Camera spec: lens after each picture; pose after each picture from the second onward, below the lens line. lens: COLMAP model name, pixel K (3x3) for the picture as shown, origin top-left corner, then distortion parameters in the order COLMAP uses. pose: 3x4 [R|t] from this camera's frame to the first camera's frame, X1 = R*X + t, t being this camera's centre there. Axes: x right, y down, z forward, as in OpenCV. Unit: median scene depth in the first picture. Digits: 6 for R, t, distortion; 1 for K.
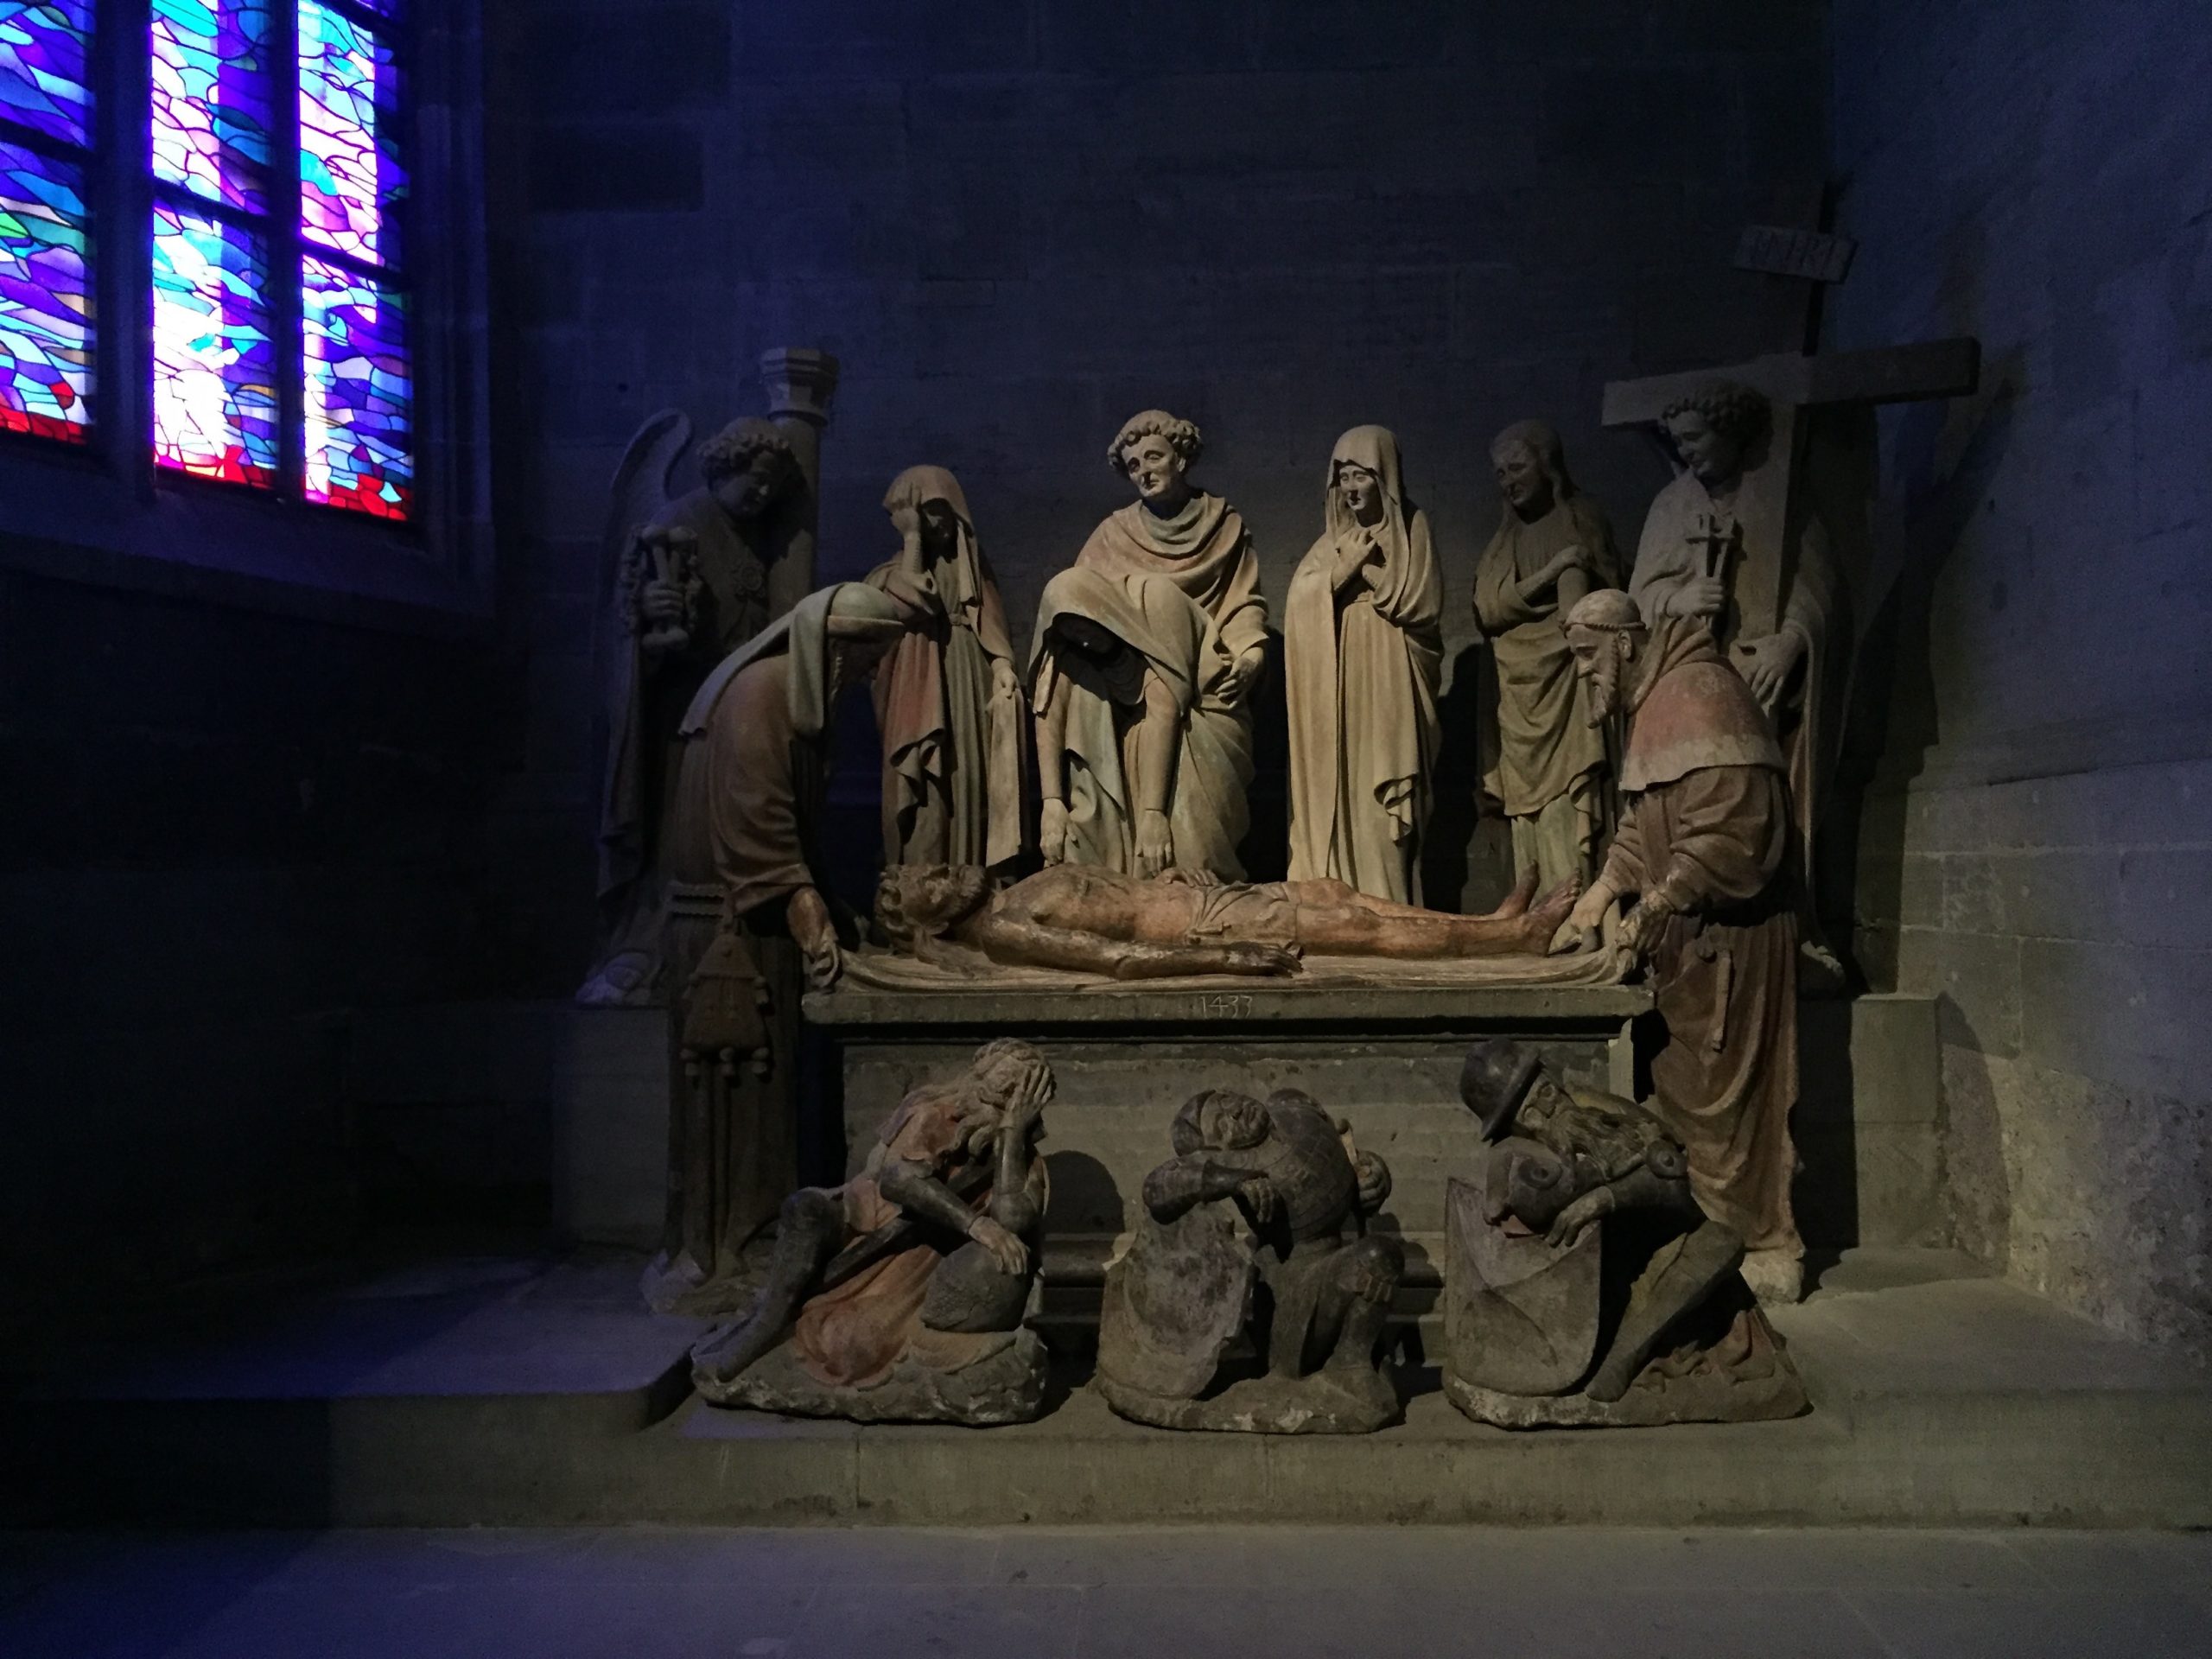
lens RADIAL K [[1883.7, 0, 1092.4], [0, 1883.7, 823.6], [0, 0, 1]] dist [0.051937, -0.029569]
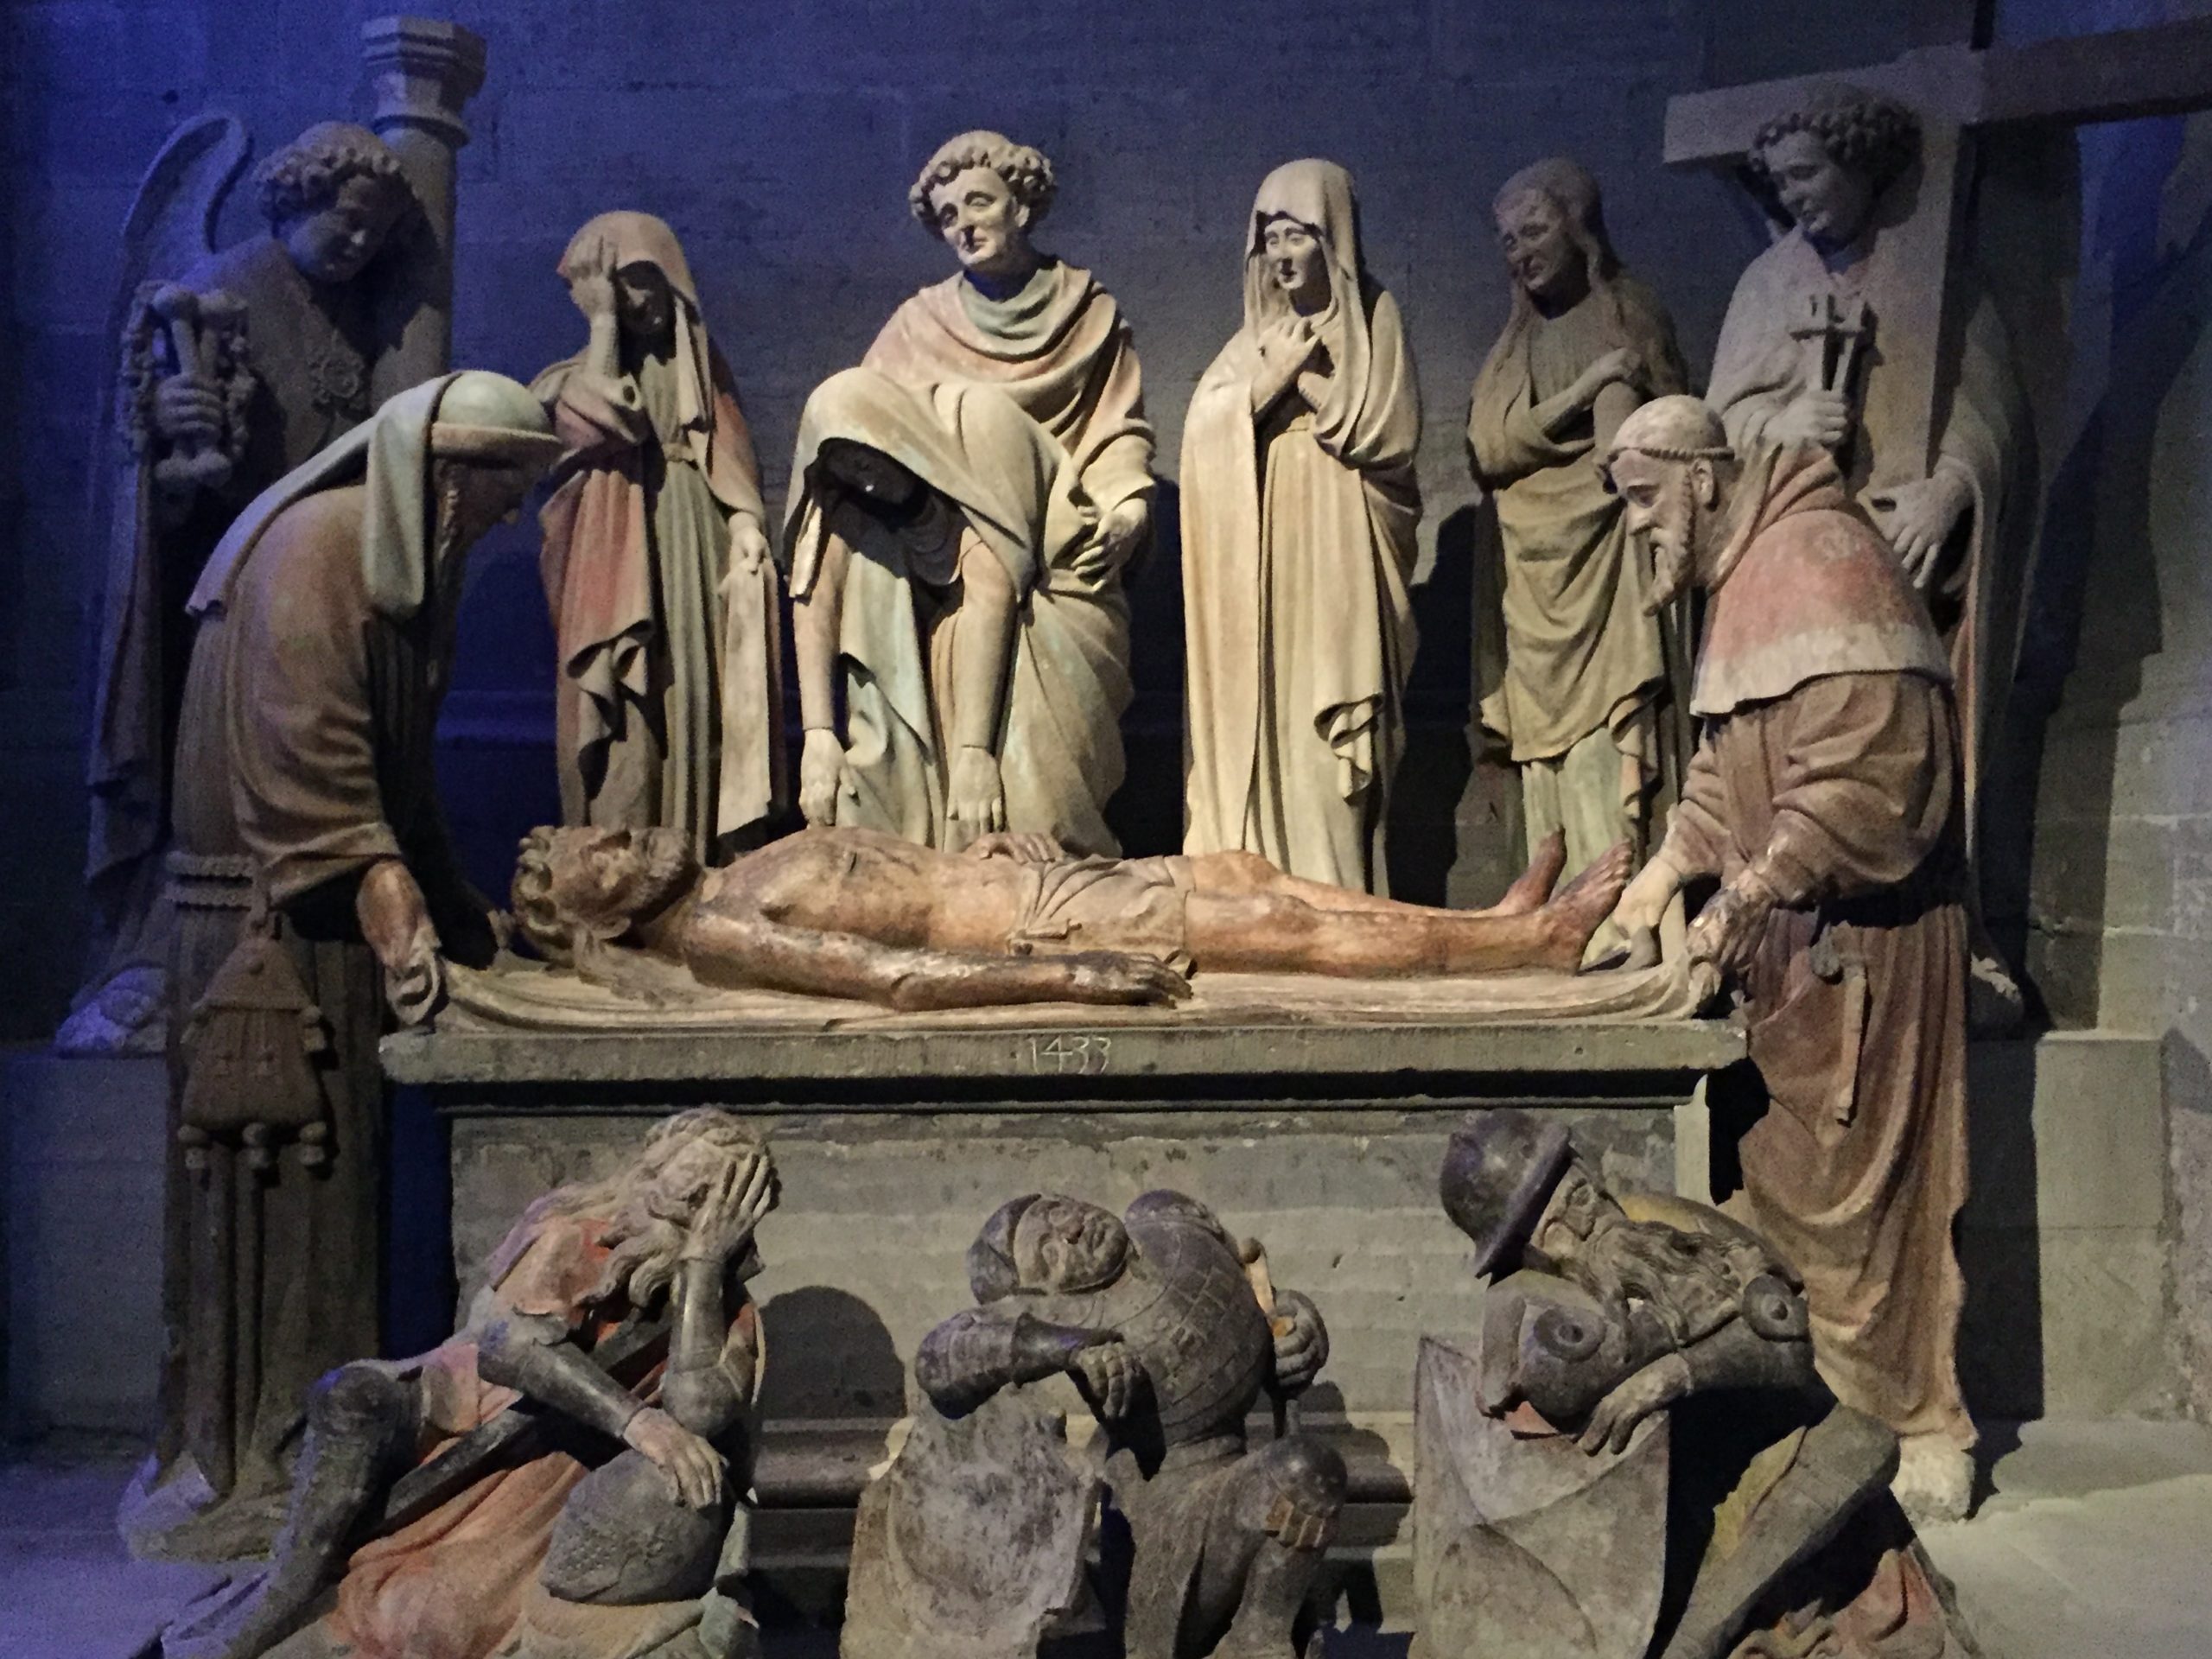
lens RADIAL K [[2432.0, 0, 1105.2], [0, 2432.0, 818.2], [0, 0, 1]] dist [0.046134, 0.000000]
pose [[0.998653, 0.004151, 0.051722, 0.038872], [-0.004466, 0.999972, 0.005985, 0.013613], [-0.051696, -0.006207, 0.998644, 0.188783]]
